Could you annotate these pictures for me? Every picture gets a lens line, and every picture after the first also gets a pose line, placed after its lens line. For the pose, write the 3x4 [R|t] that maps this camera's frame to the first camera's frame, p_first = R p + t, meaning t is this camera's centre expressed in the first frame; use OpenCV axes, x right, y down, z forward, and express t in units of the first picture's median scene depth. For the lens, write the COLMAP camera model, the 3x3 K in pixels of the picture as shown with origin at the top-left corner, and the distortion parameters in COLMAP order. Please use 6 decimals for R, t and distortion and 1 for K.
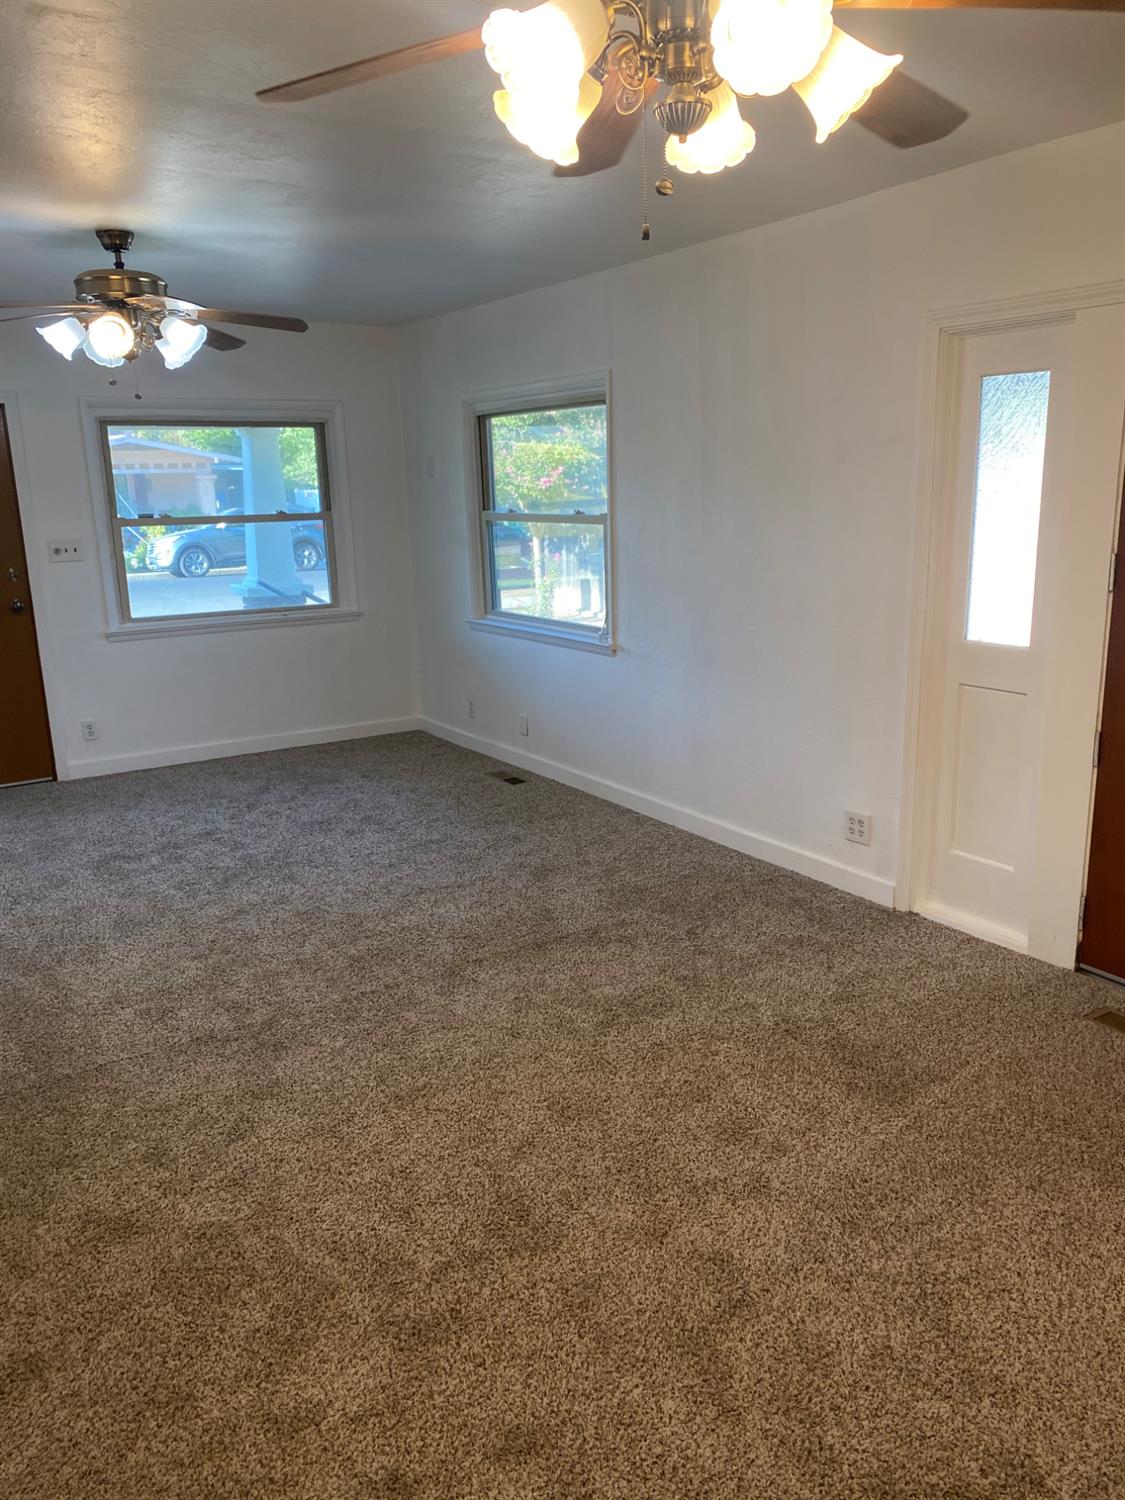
lens RADIAL K [[1150.5, 0, 561.1], [0, 1150.5, 753.2], [0, 0, 1]] dist [0.039936, -0.044799]
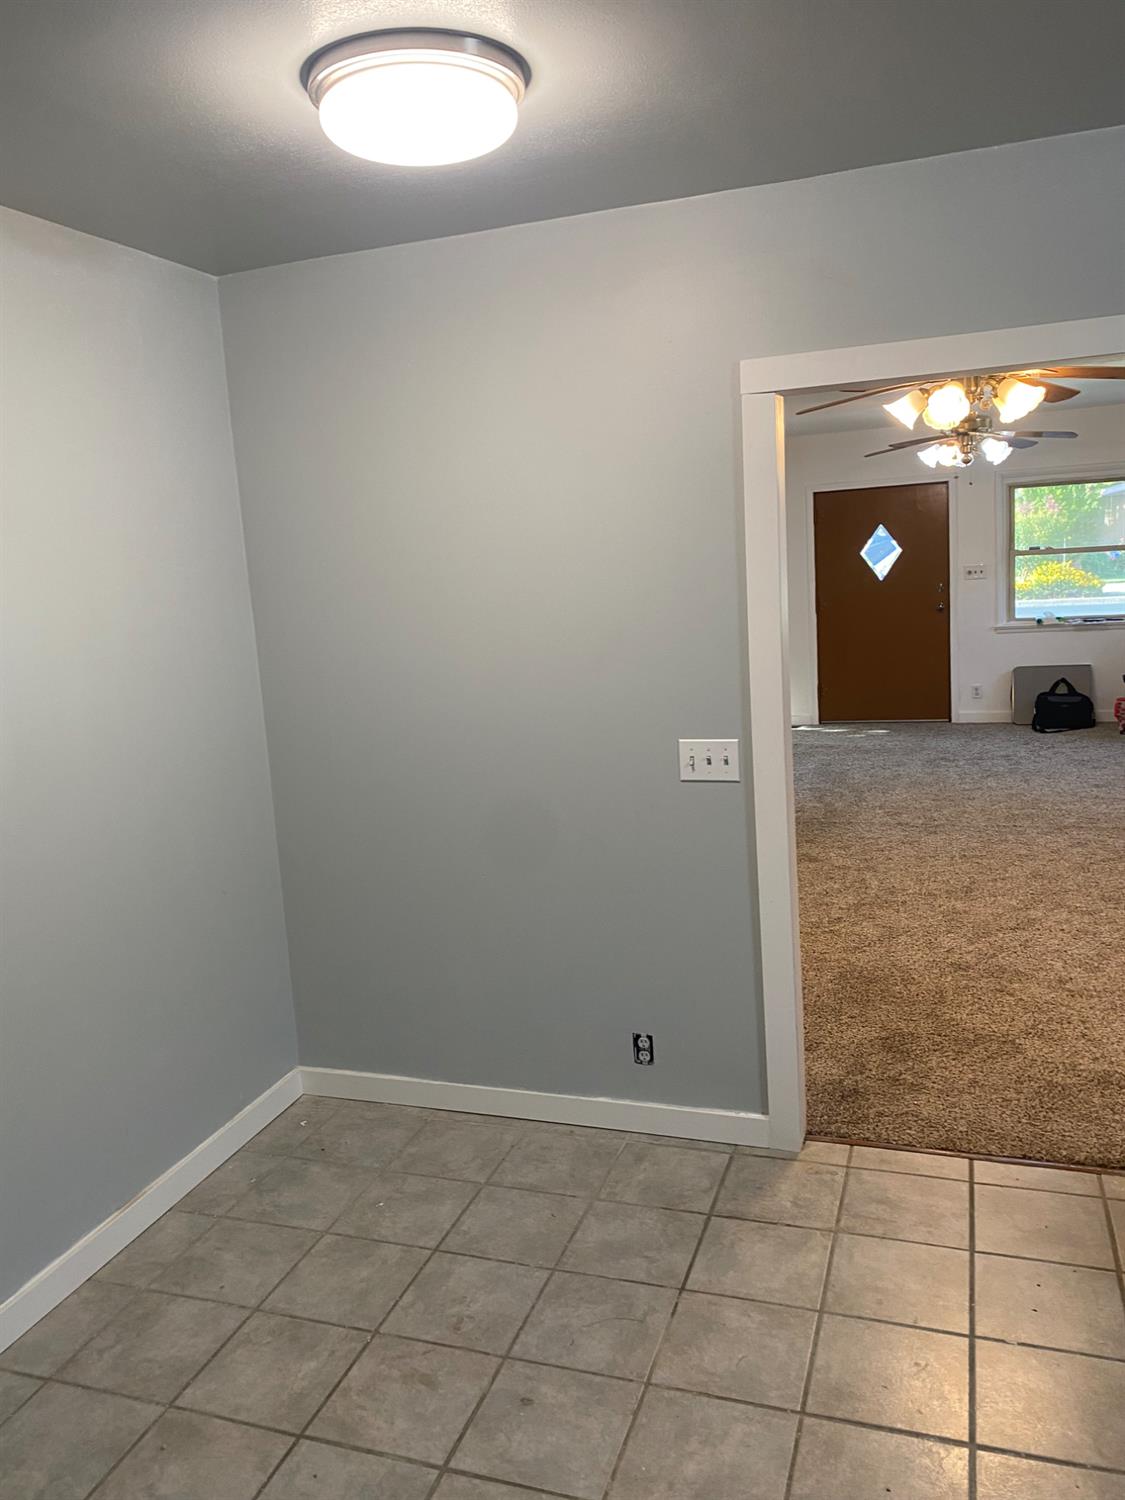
lens RADIAL K [[1150.5, 0, 553.9], [0, 1150.5, 753.0], [0, 0, 1]] dist [0.039936, -0.044799]
pose [[0.612147, 0.123518, -0.781037, 1.030025], [-0.136834, 0.989370, 0.049220, 0.141824], [0.778815, 0.076743, 0.622542, -0.830903]]
